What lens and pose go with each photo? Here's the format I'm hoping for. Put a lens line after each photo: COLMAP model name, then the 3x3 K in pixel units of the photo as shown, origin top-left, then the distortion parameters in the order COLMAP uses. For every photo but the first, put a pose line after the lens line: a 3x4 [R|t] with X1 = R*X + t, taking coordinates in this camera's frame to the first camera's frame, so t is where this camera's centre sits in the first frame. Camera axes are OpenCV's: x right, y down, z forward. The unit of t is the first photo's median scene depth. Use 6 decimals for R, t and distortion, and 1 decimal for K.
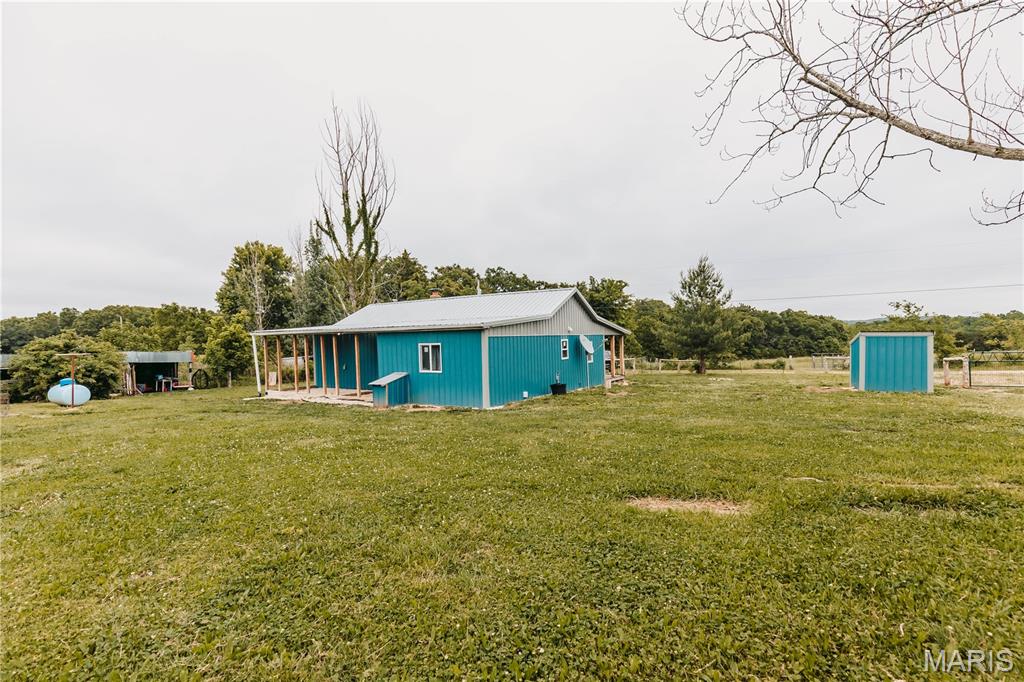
lens RADIAL K [[471.0, 0, 511.9], [0, 471.0, 343.5], [0, 0, 1]] dist [0.003938, -0.000006]
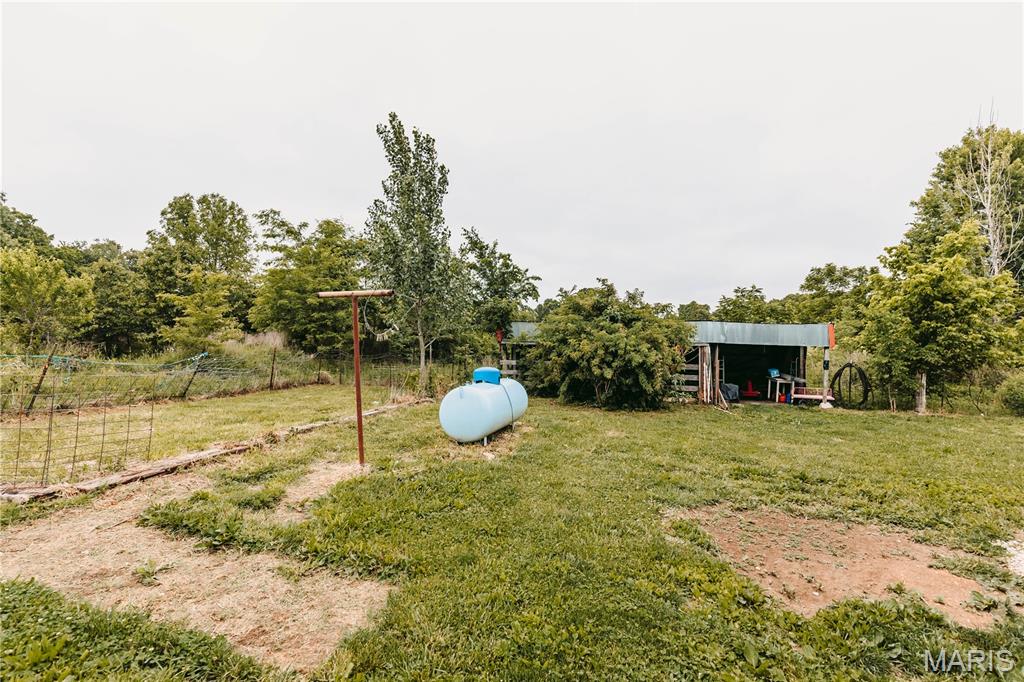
lens RADIAL K [[471.0, 0, 511.9], [0, 471.0, 343.5], [0, 0, 1]] dist [0.003938, -0.000006]
pose [[0.311393, 0.030236, -0.949800, -0.332340], [-0.010487, 0.999542, 0.028382, 0.025364], [0.950223, 0.001122, 0.311568, 0.552145]]
